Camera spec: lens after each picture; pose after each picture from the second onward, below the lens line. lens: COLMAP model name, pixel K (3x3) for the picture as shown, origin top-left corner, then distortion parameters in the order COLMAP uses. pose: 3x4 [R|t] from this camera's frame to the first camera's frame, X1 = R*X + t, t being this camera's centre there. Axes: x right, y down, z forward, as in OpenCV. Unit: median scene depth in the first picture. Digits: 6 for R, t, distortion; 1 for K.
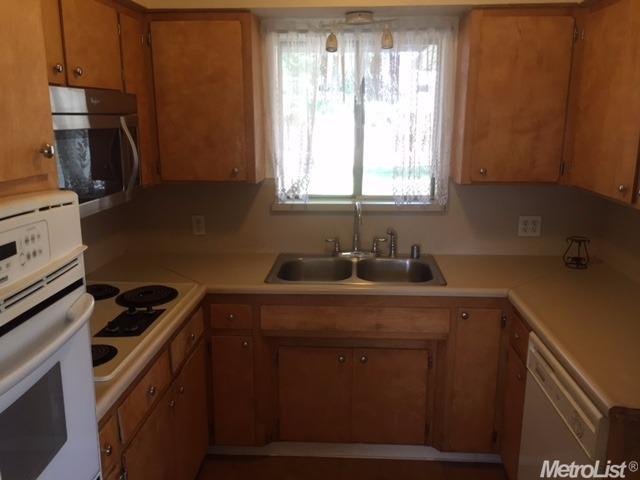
lens RADIAL K [[557.8, 0, 316.2], [0, 557.8, 242.5], [0, 0, 1]] dist [0.070210, -0.098592]
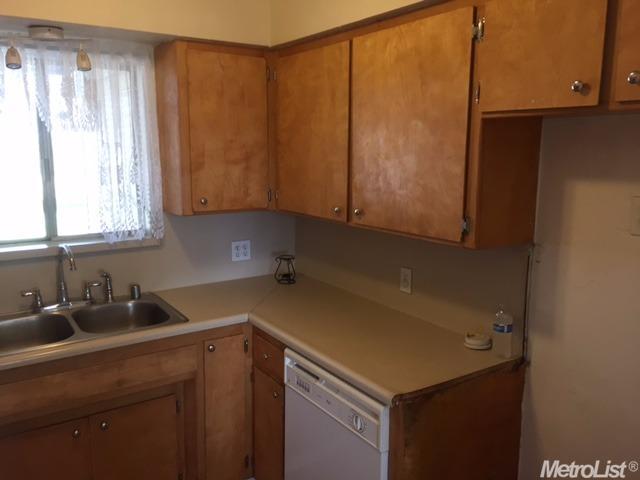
lens RADIAL K [[557.8, 0, 321.0], [0, 557.8, 240.9], [0, 0, 1]] dist [0.070210, -0.098592]
pose [[0.783621, -0.099481, 0.613222, -0.157099], [0.131269, 0.991323, -0.006927, -0.022234], [-0.607212, 0.085925, 0.789880, 0.088362]]
